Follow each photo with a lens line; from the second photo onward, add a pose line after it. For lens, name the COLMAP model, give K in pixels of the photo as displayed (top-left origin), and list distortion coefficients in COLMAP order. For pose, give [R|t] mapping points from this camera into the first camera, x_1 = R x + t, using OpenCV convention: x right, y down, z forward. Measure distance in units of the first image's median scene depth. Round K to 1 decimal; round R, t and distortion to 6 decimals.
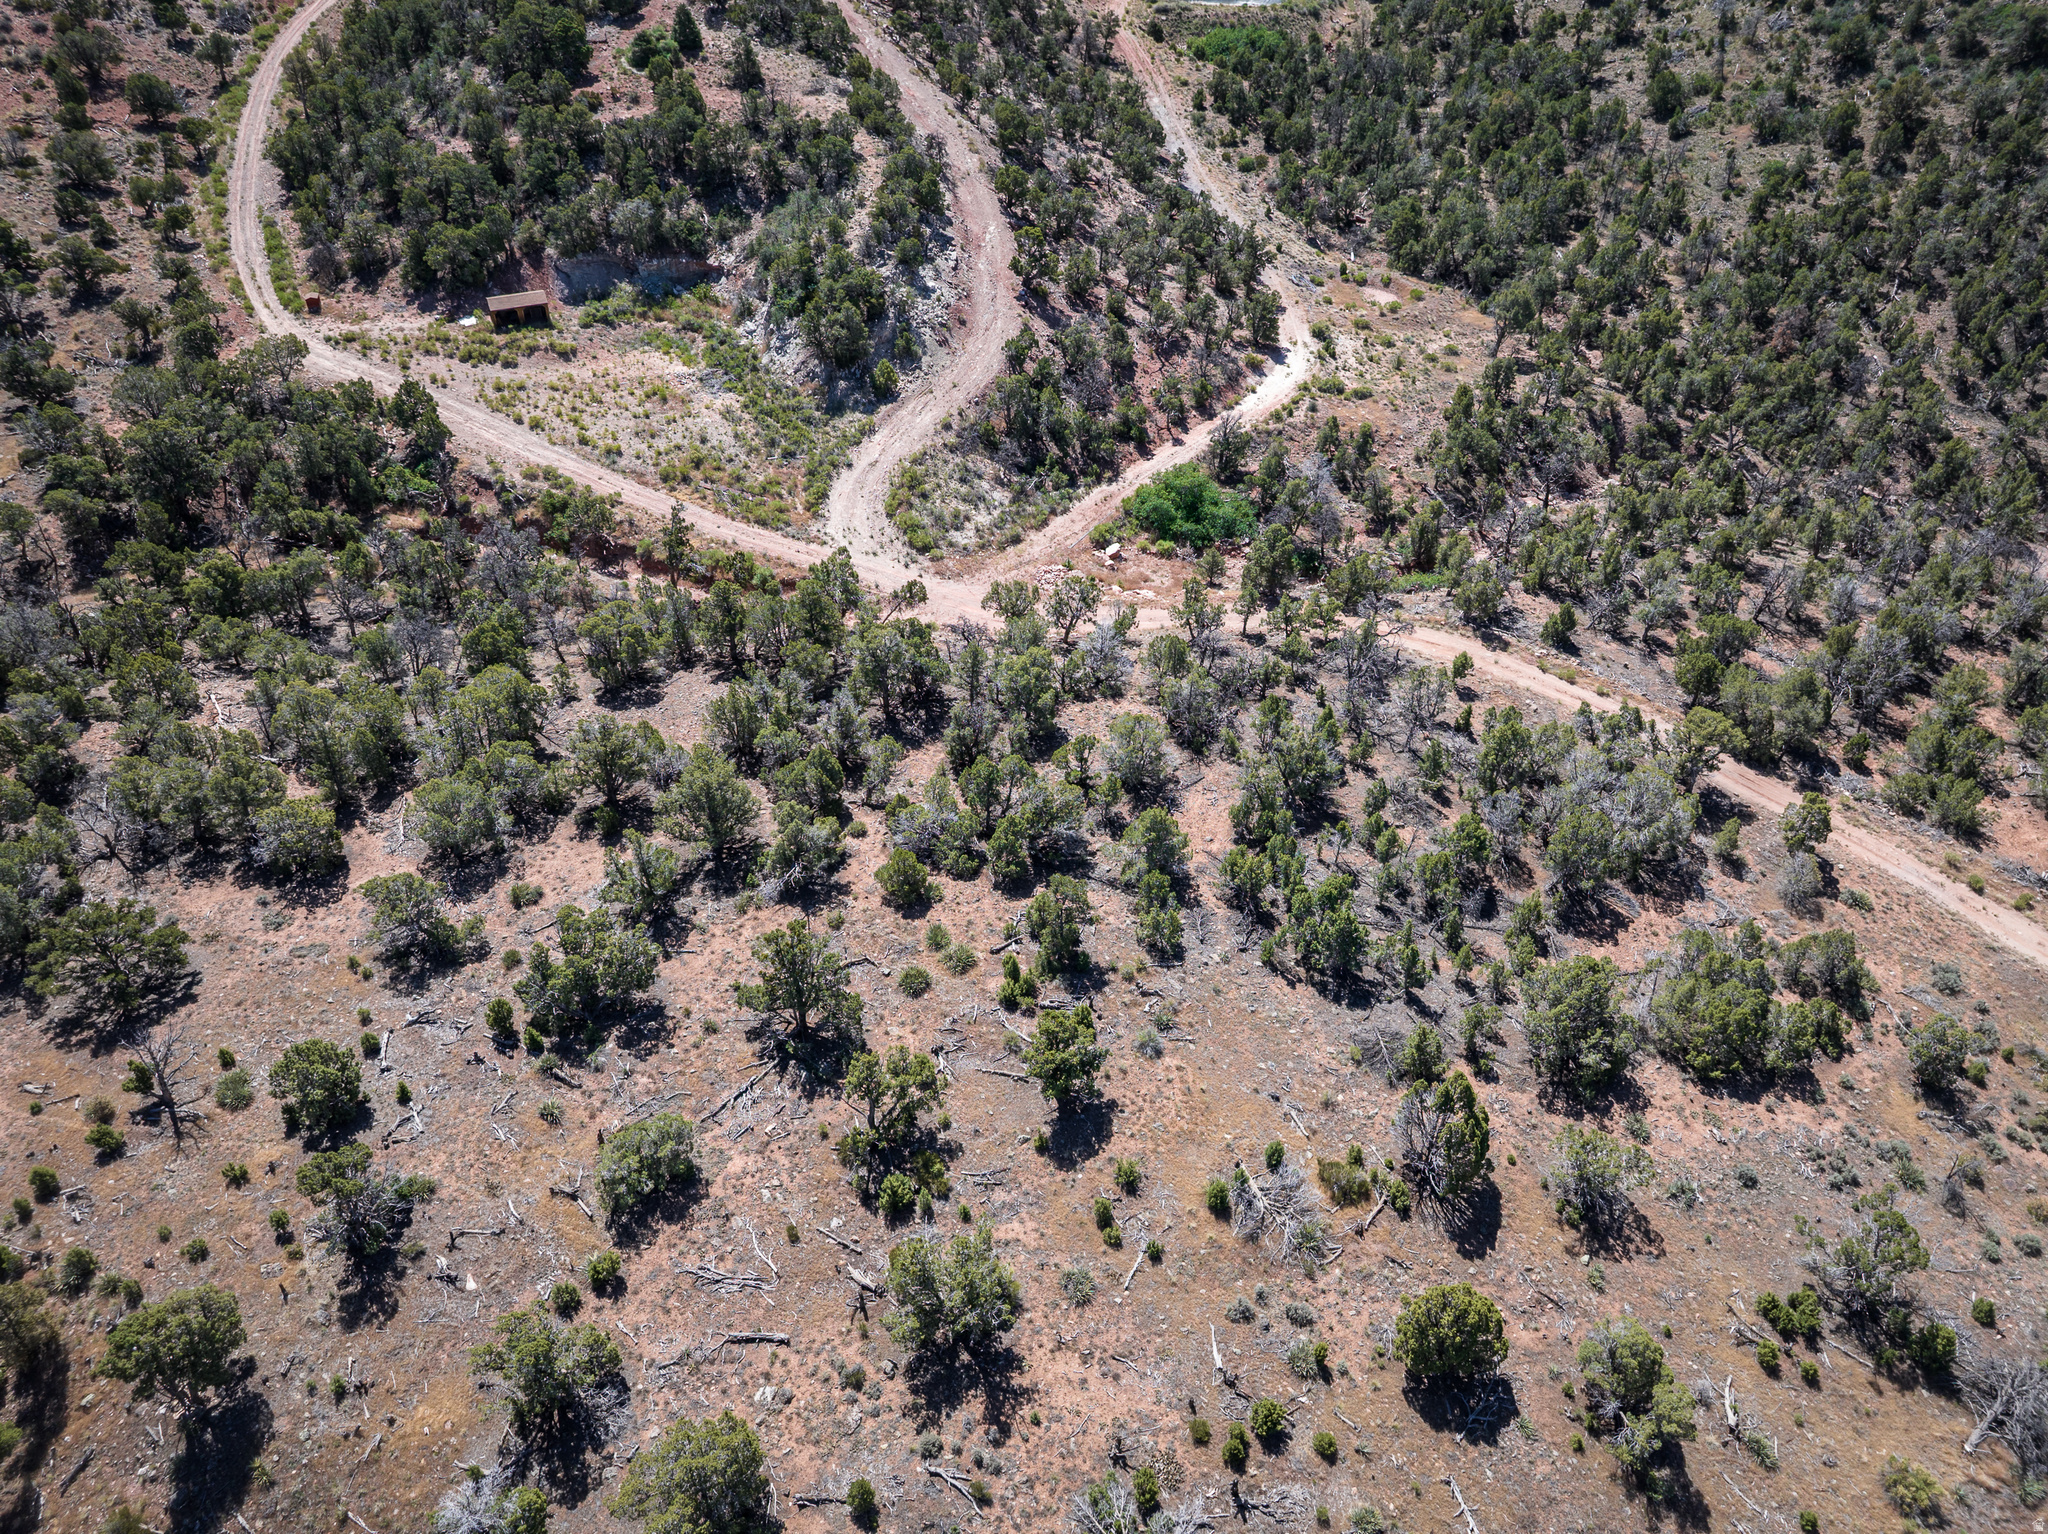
lens RADIAL K [[1446.4, 0, 1022.3], [0, 1446.4, 770.8], [0, 0, 1]] dist [-0.039485, 0.007428]
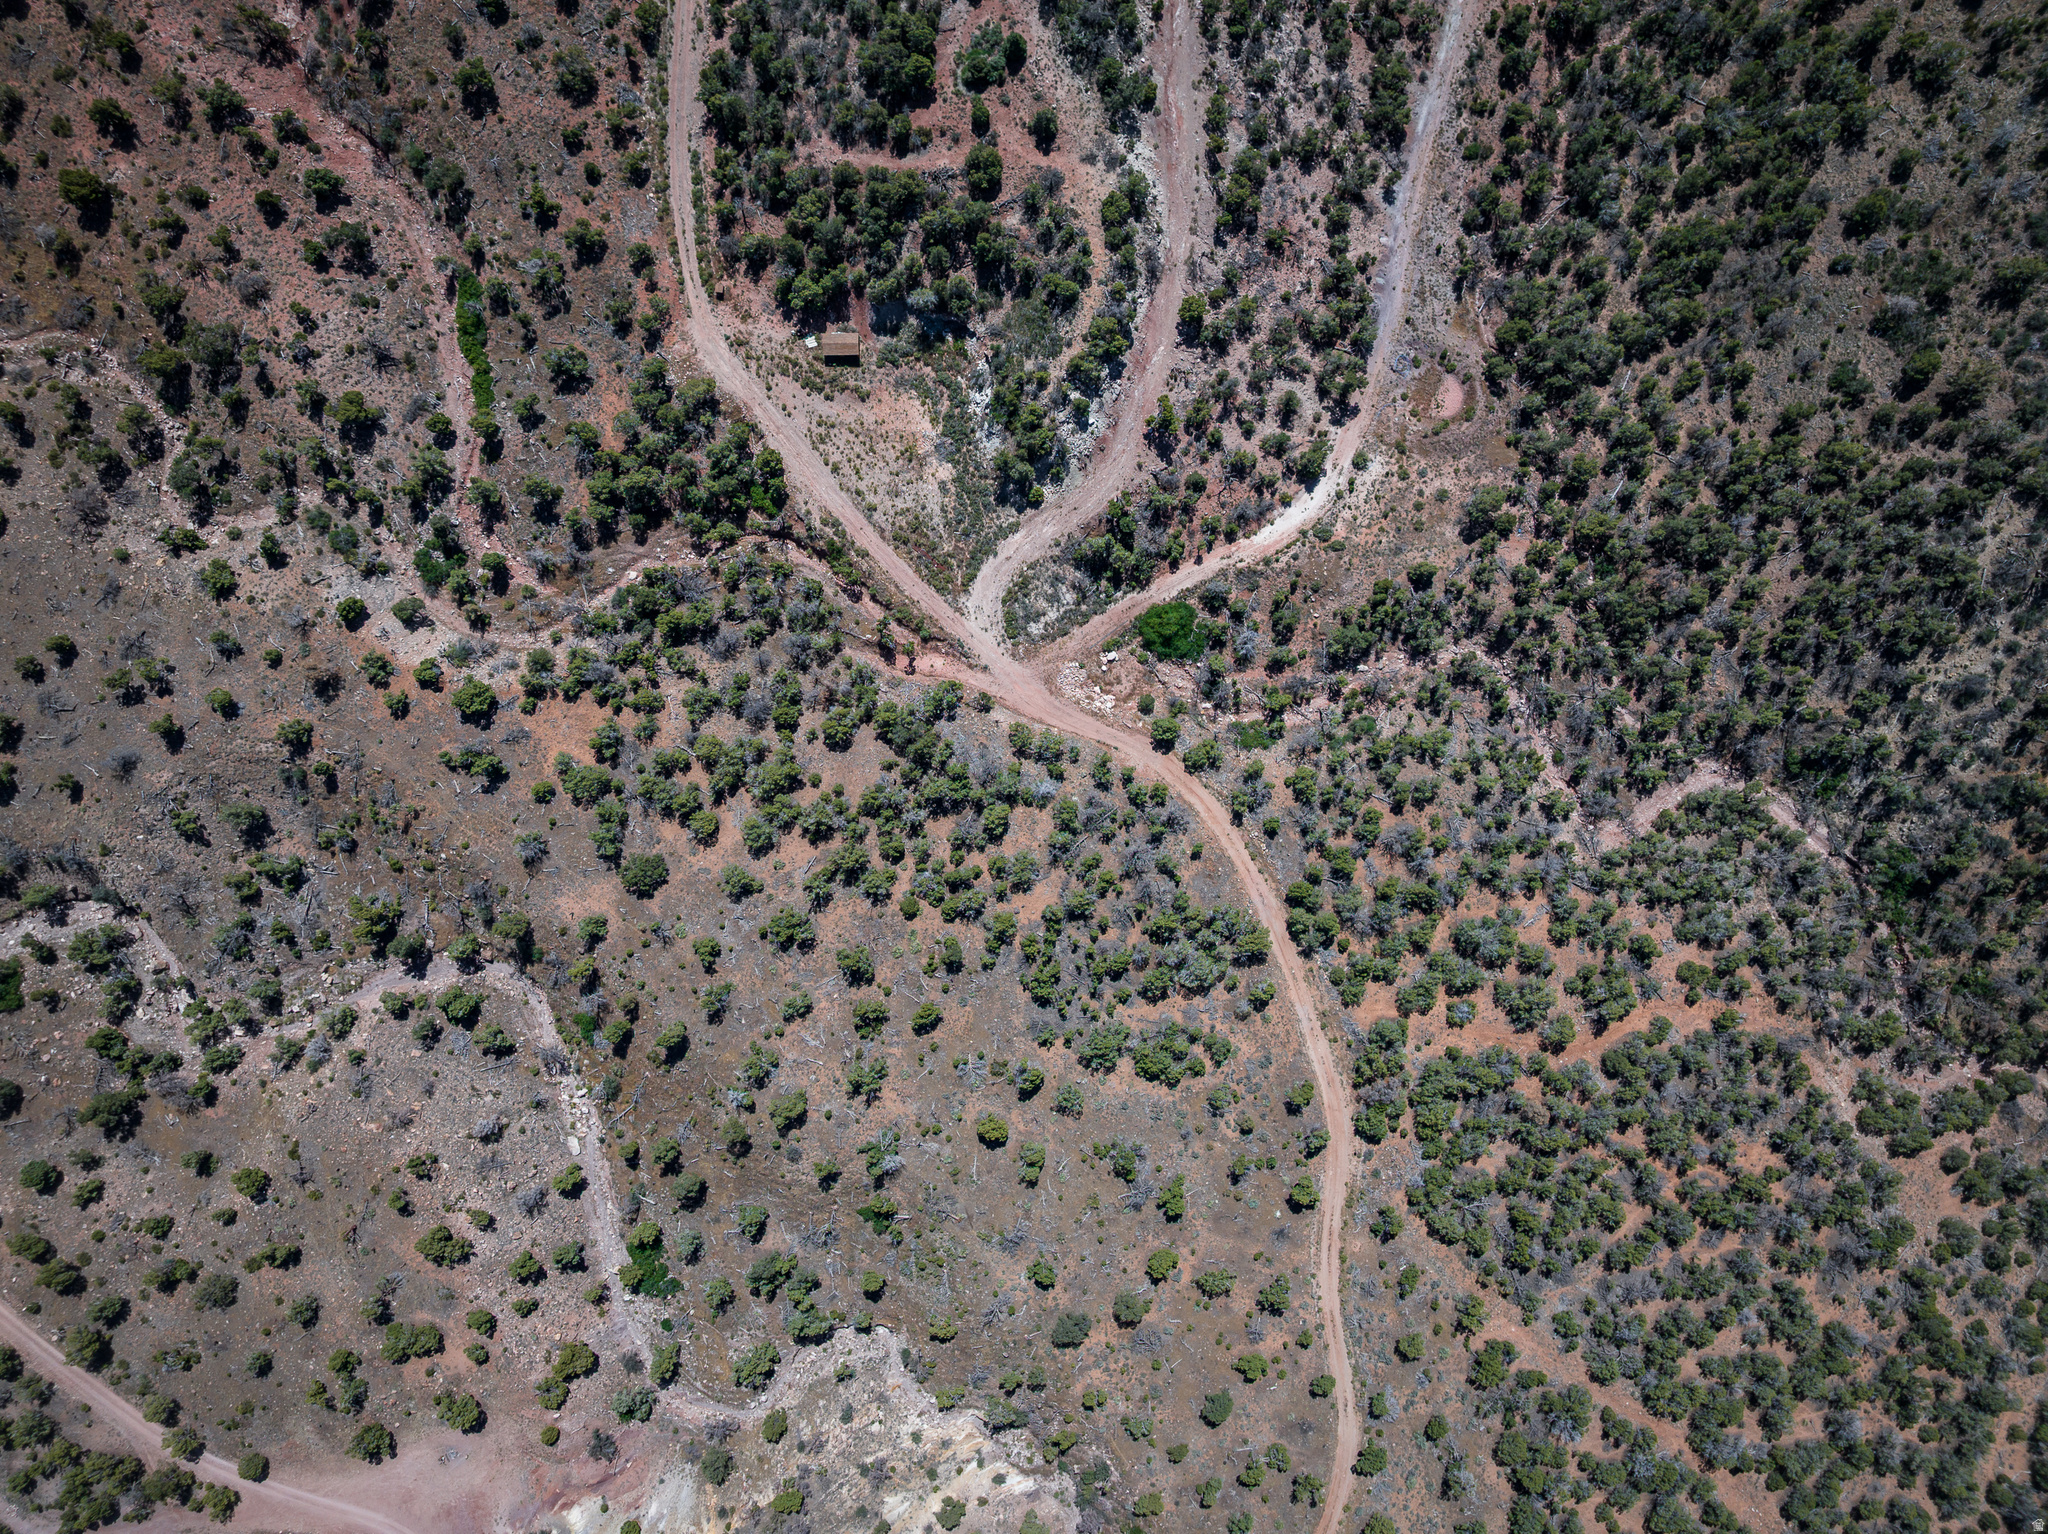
lens RADIAL K [[1446.4, 0, 1021.6], [0, 1446.4, 770.2], [0, 0, 1]] dist [-0.039485, 0.007428]
pose [[0.925847, 0.377897, -0.000324, 0.010944], [-0.240973, 0.591043, 0.769805, -1.404327], [0.291099, -0.712644, 0.638279, -0.310390]]
